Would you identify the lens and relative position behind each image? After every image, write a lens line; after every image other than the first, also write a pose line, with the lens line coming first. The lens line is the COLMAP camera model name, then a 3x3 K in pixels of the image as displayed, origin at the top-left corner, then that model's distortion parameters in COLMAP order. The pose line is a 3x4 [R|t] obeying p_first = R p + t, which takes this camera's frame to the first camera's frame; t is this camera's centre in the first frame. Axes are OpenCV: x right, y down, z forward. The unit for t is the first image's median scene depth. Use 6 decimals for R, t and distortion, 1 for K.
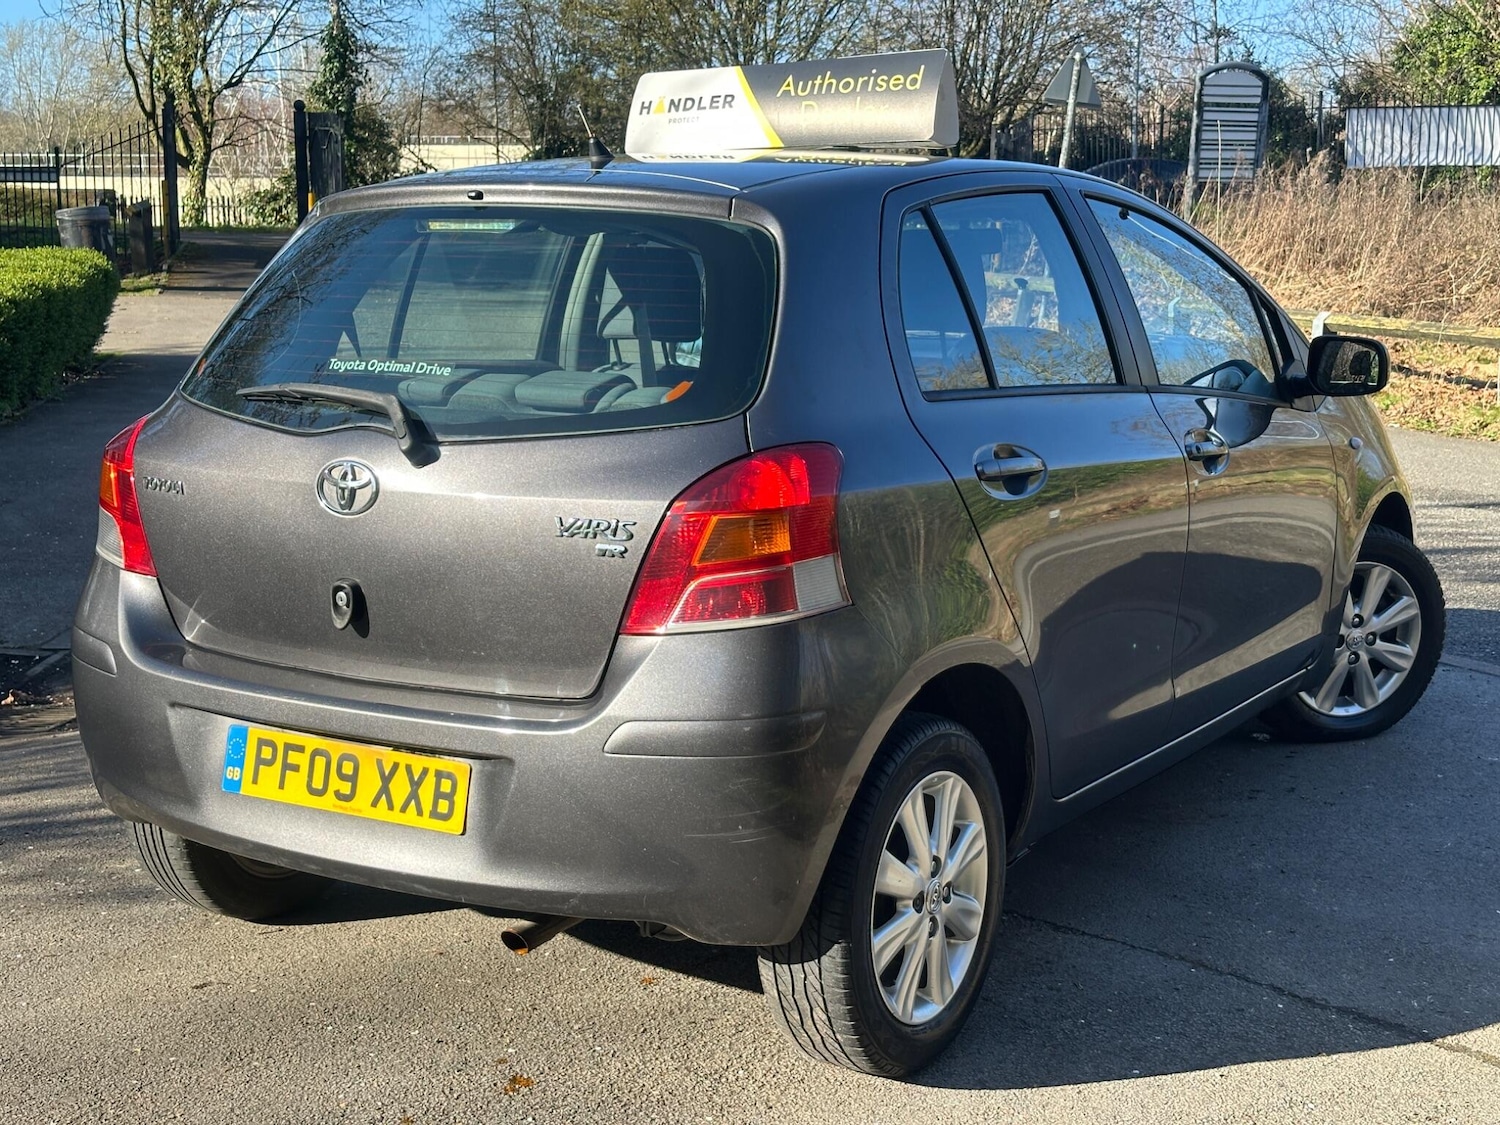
lens RADIAL K [[2109.5, 0, 758.2], [0, 2109.5, 526.1], [0, 0, 1]] dist [0.143064, -0.247757]
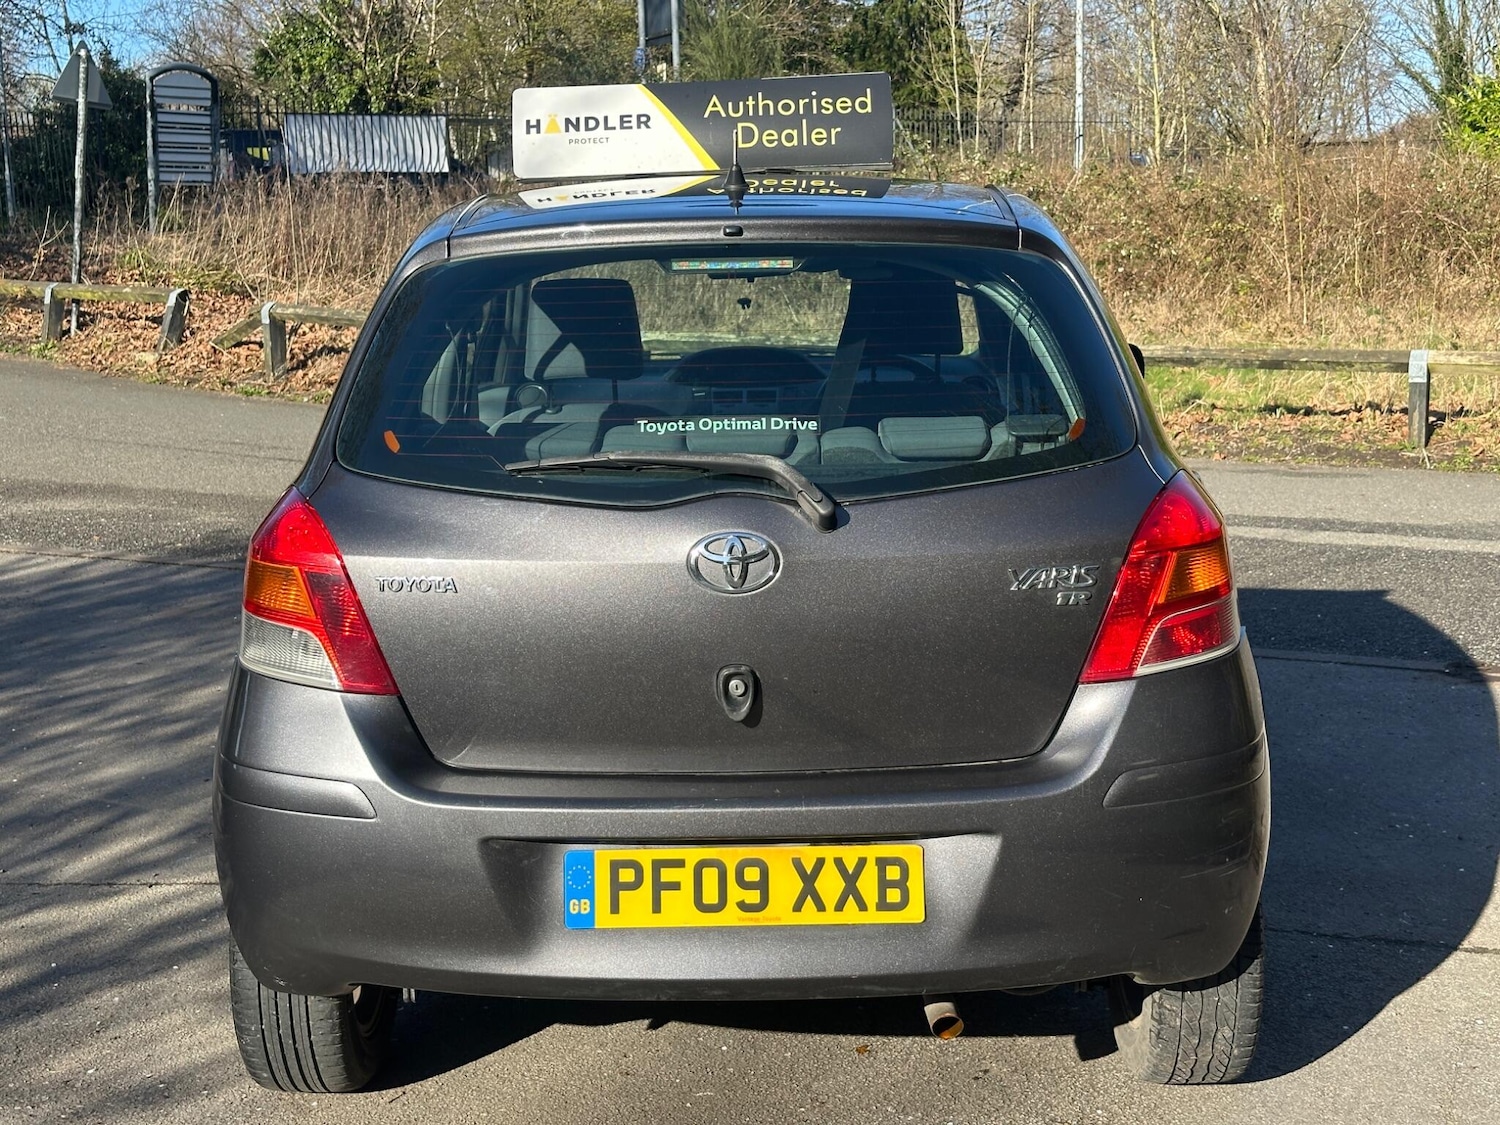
lens RADIAL K [[2100.0, 0, 772.3], [0, 2100.0, 536.5], [0, 0, 1]] dist [0.138794, -0.092726]
pose [[0.846964, -0.095426, 0.523015, -0.471398], [0.092802, 0.995193, 0.031293, -0.040587], [-0.523487, 0.022032, 0.851749, 0.173989]]
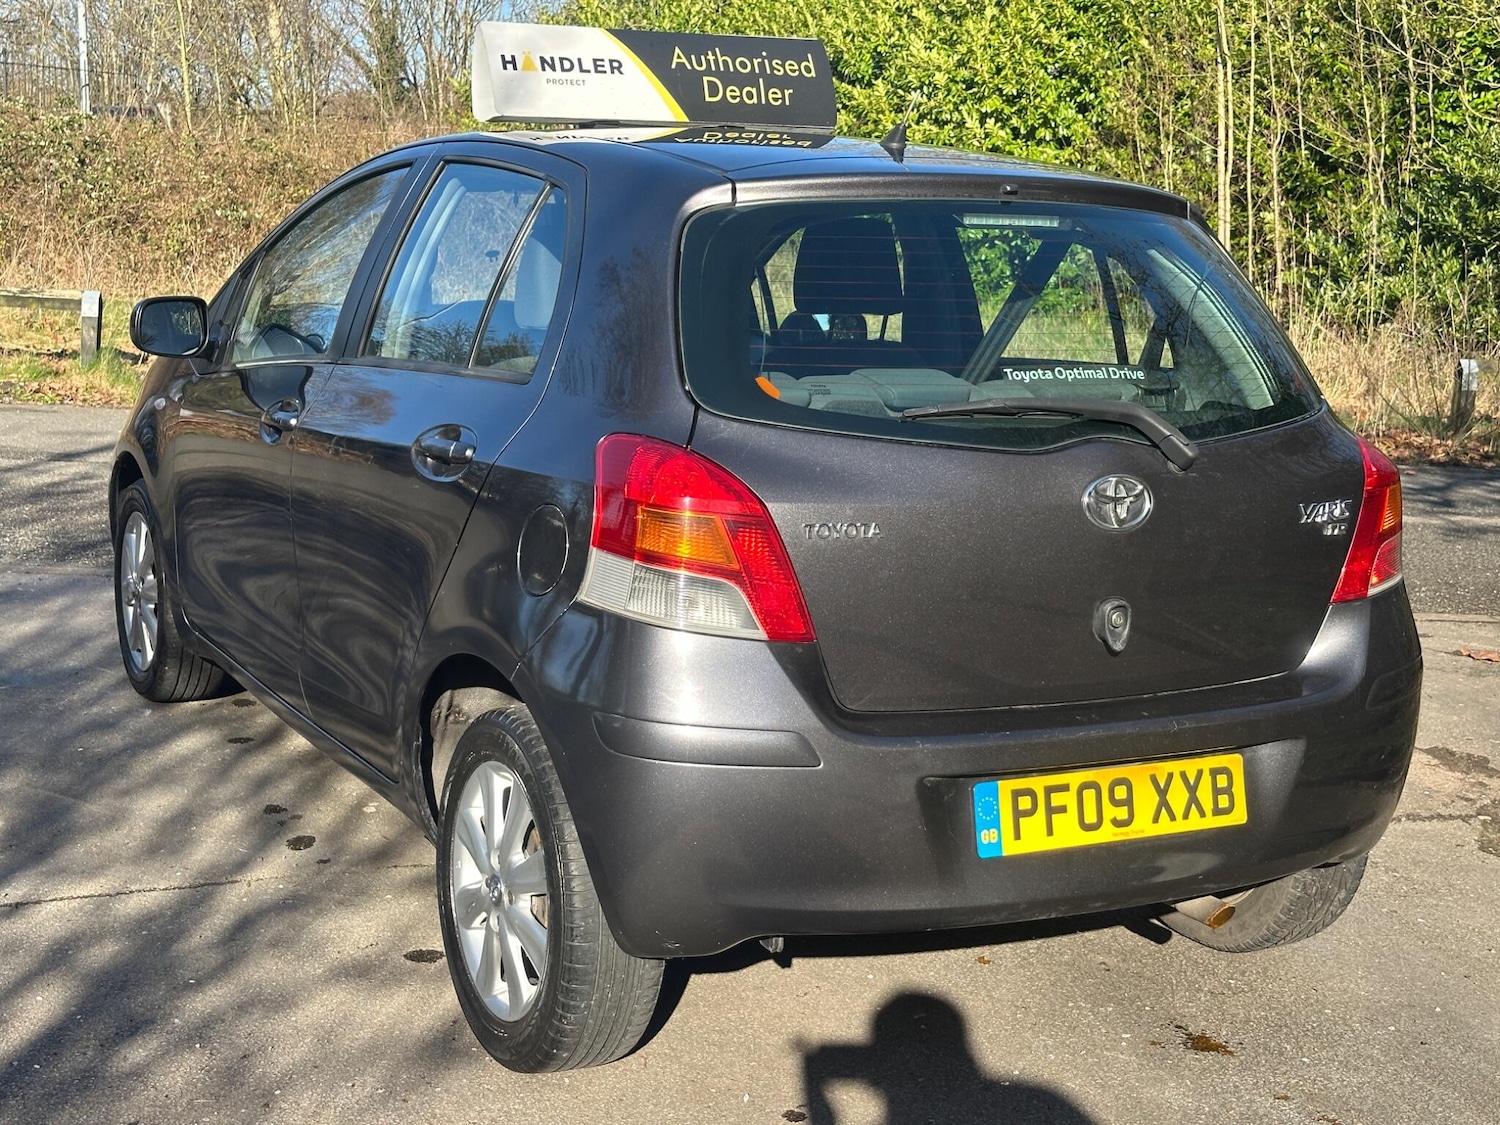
lens RADIAL K [[2112.4, 0, 750.0], [0, 2112.4, 562.5], [0, 0, 1]] dist [0.118118, -0.099044]
pose [[0.485979, -0.129278, 0.864356, -0.810315], [0.082493, 0.991369, 0.101893, -0.075397], [-0.870069, 0.021786, 0.492449, 0.494918]]
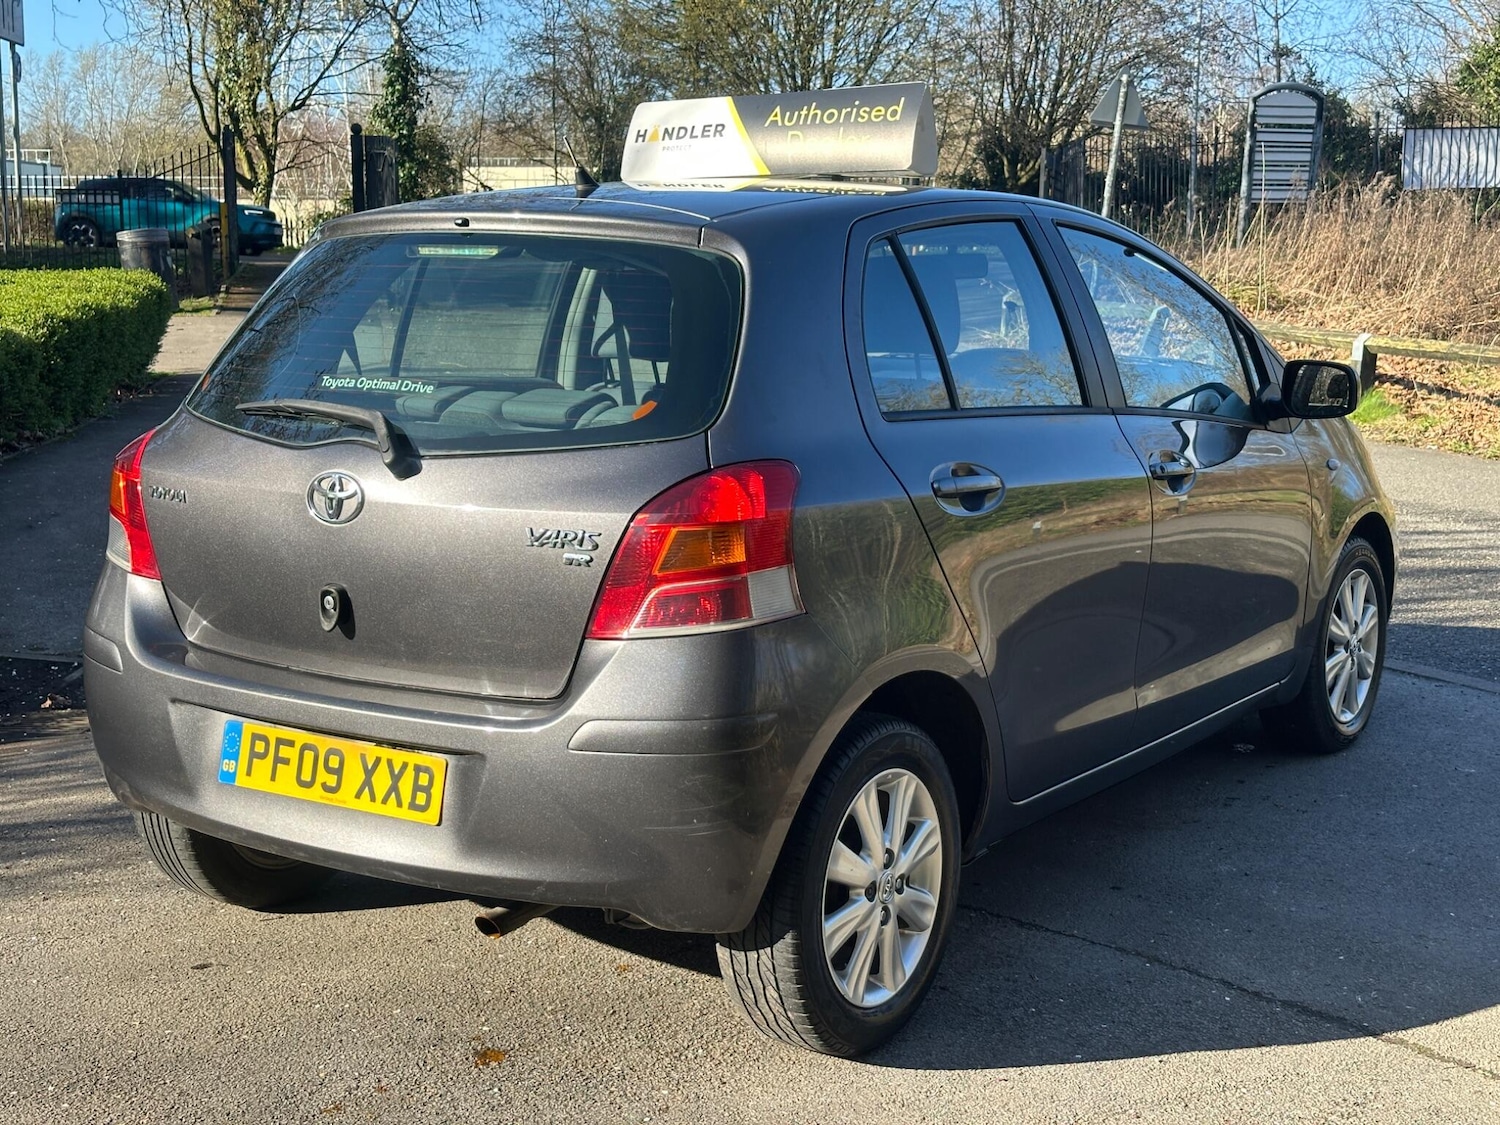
lens RADIAL K [[2111.6, 0, 750.7], [0, 2111.6, 557.0], [0, 0, 1]] dist [0.121565, -0.120547]
pose [[0.999443, 0.005379, -0.032925, 0.036539], [-0.005228, 0.999975, 0.004670, 0.003978], [0.032950, -0.004495, 0.999447, -0.040439]]
